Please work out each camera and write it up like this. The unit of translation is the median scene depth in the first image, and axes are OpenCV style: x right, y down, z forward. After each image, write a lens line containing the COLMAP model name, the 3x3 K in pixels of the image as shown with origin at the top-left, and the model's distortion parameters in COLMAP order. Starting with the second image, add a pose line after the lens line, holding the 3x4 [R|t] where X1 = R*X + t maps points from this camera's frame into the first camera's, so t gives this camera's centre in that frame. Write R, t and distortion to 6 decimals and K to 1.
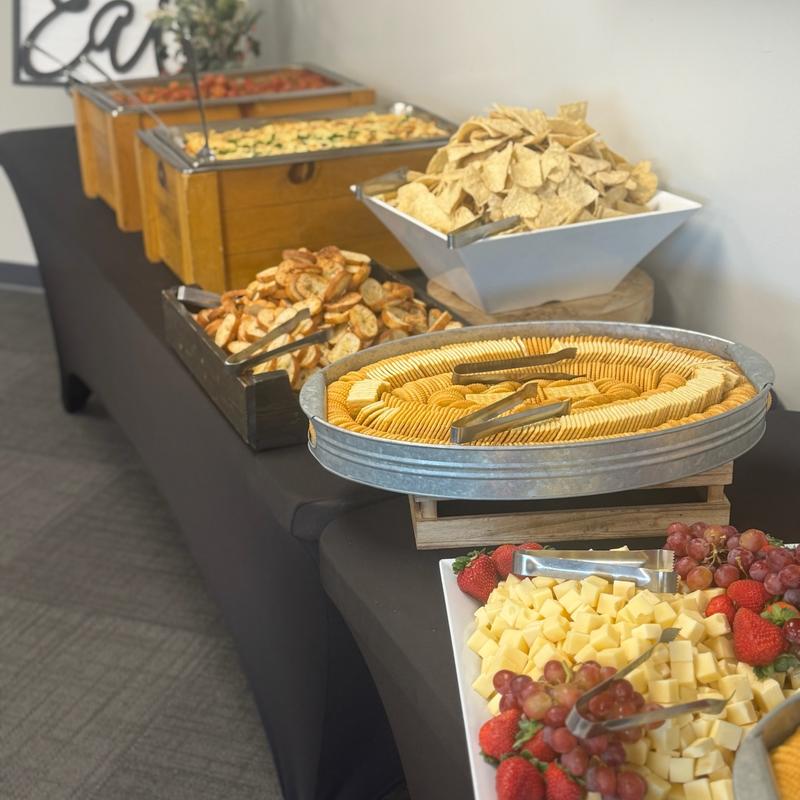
lens RADIAL K [[1301.2, 0, 400.0], [0, 1301.2, 400.0], [0, 0, 1]] dist [0.163043, -0.334921]
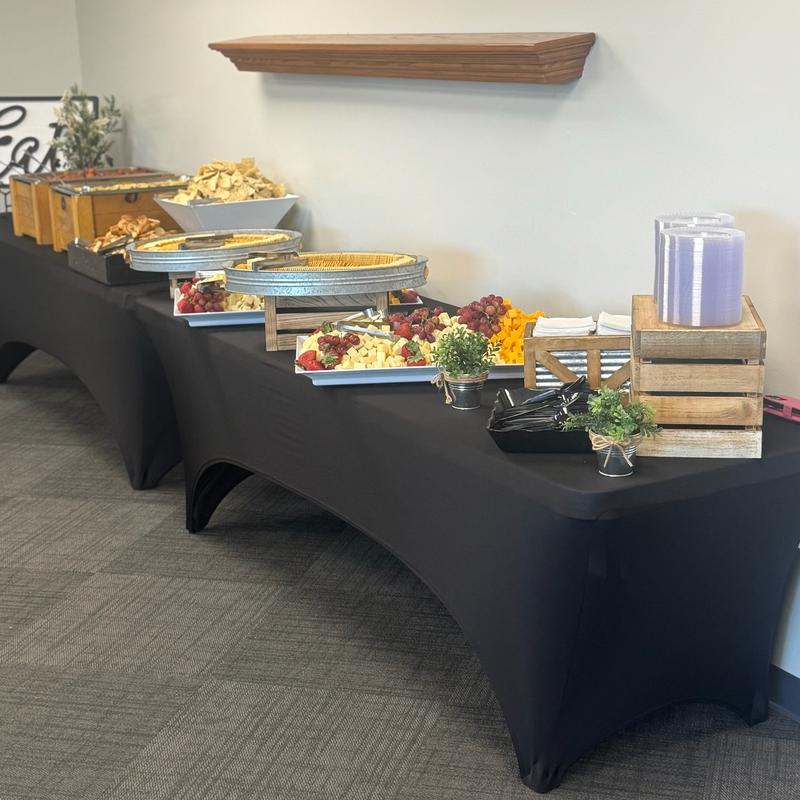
lens RADIAL K [[1455.3, 0, 420.6], [0, 1455.3, 401.2], [0, 0, 1]] dist [0.134585, -0.148680]
pose [[0.995061, -0.032126, 0.093920, 0.179651], [0.046796, 0.986259, -0.158439, 0.627925], [-0.087539, 0.162052, 0.982892, -1.515041]]
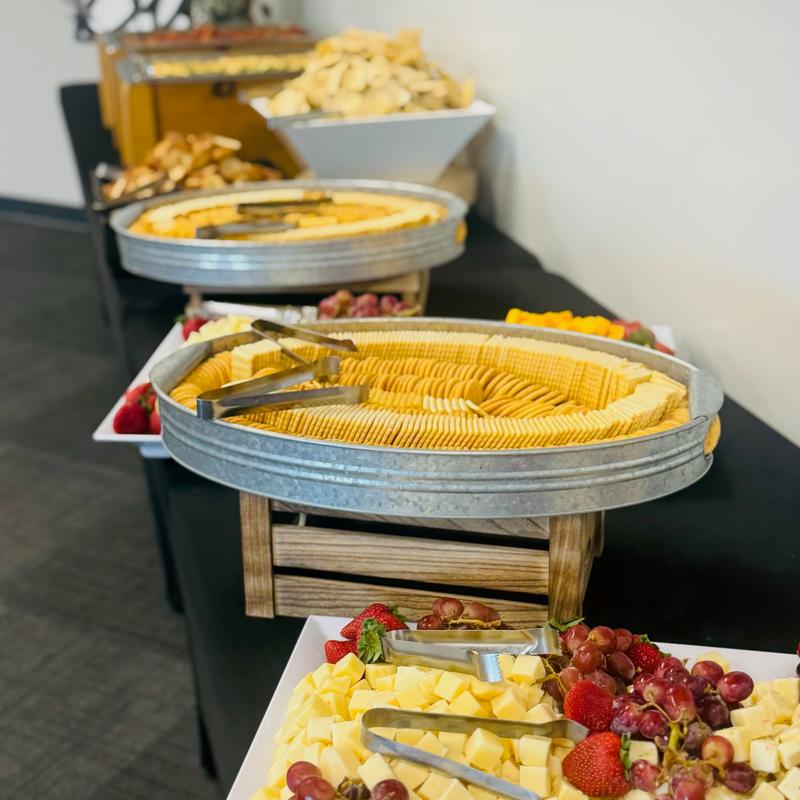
lens RADIAL K [[1301.2, 0, 400.0], [0, 1301.2, 400.0], [0, 0, 1]] dist [0.163043, -0.334921]
pose [[0.988636, 0.060885, -0.137445, 0.316654], [-0.063375, 0.997894, -0.013809, 0.144216], [0.136315, 0.022363, 0.990413, -0.234920]]
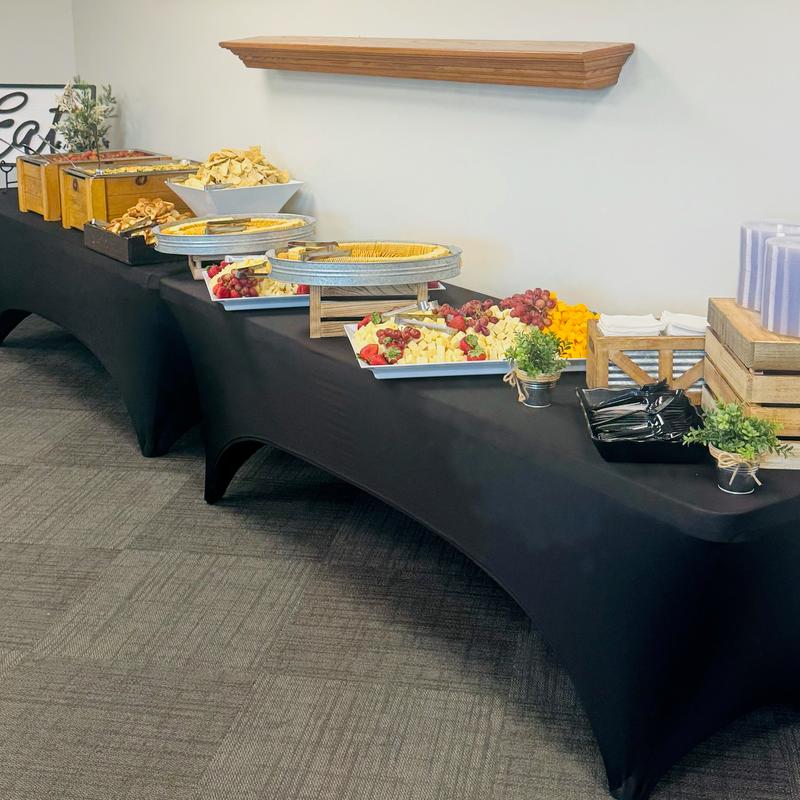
lens RADIAL K [[1193.7, 0, 400.6], [0, 1193.7, 264.4], [0, 0, 1]] dist [0.192820, -0.460225]
pose [[0.983443, -0.019634, 0.180151, -0.012694], [0.057636, 0.976382, -0.208220, 0.496802], [-0.171808, 0.215156, 0.961348, -1.229871]]
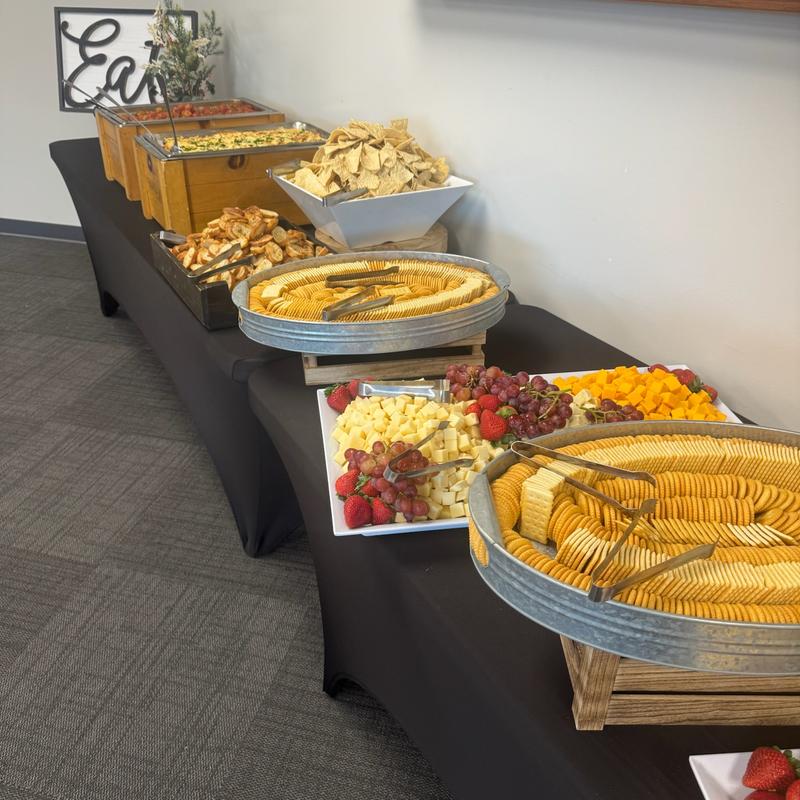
lens RADIAL K [[740.1, 0, 401.2], [0, 740.1, 404.1], [0, 0, 1]] dist [0.134705, -0.271988]
pose [[0.993955, -0.021424, 0.107679, 0.024308], [0.008549, 0.992901, 0.118633, 0.019054], [-0.109456, -0.116995, 0.987082, 0.019284]]
